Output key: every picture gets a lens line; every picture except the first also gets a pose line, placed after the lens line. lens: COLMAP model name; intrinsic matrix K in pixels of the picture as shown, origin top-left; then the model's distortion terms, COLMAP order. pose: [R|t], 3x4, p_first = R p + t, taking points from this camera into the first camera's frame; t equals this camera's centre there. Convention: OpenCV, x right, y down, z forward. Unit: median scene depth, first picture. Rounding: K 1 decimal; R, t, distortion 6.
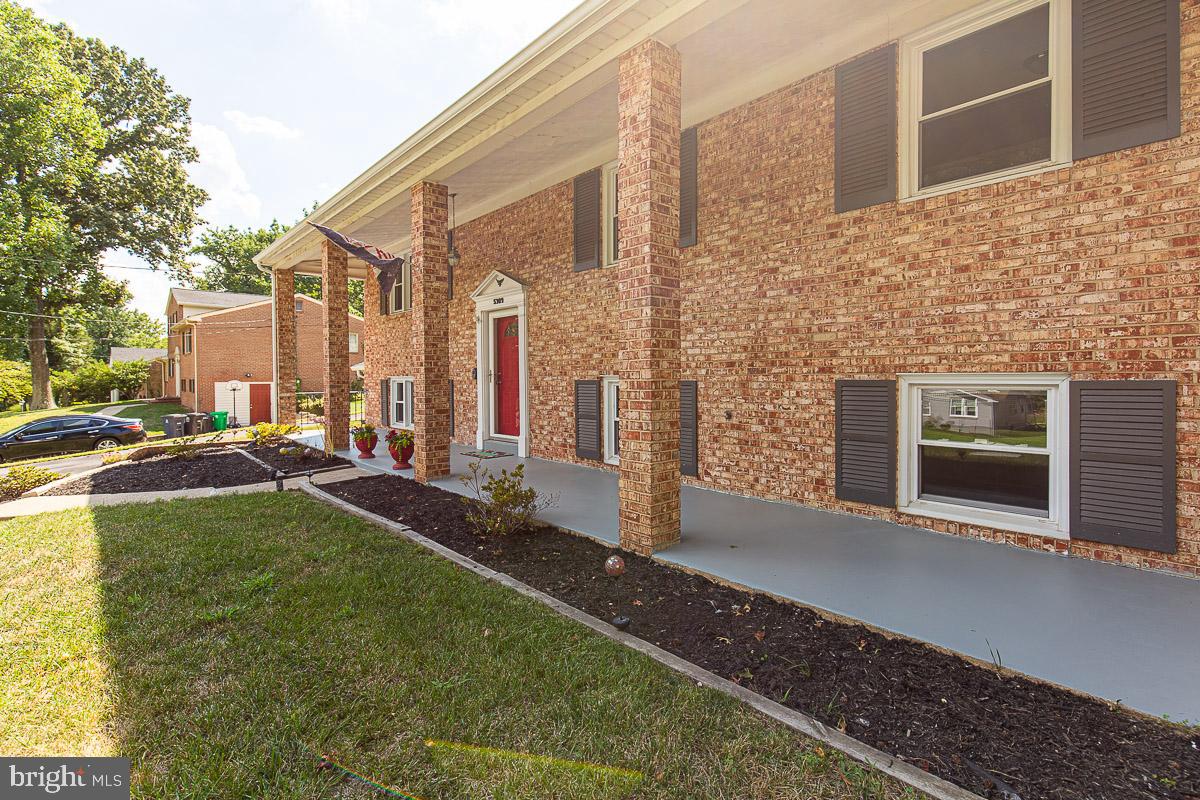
lens RADIAL K [[558.7, 0, 600.0], [0, 558.7, 400.0], [0, 0, 1]] dist [0.003323, -0.000090]
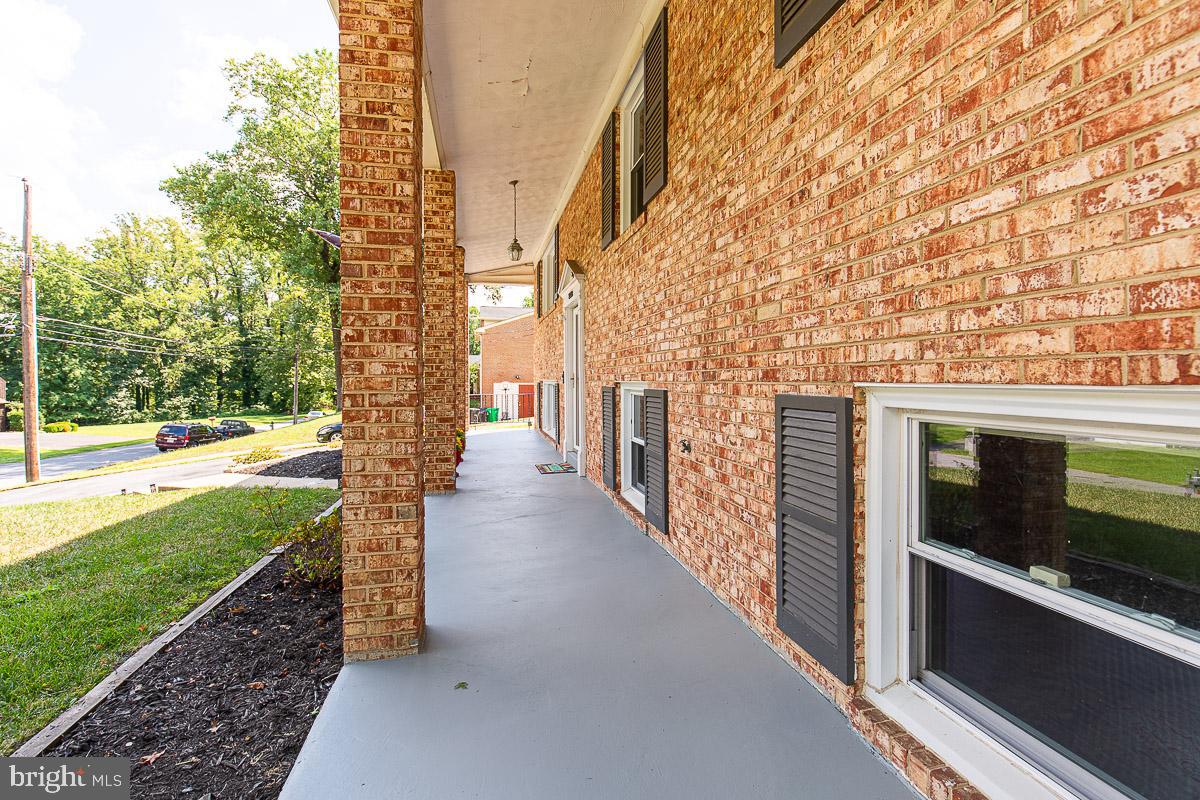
lens RADIAL K [[556.8, 0, 597.1], [0, 556.8, 394.8], [0, 0, 1]] dist [0.002664, -0.000593]
pose [[0.861951, 0.016921, -0.506710, 0.552993], [-0.022740, 0.999727, -0.005296, -0.030272], [0.506482, 0.016088, 0.862101, 0.494870]]
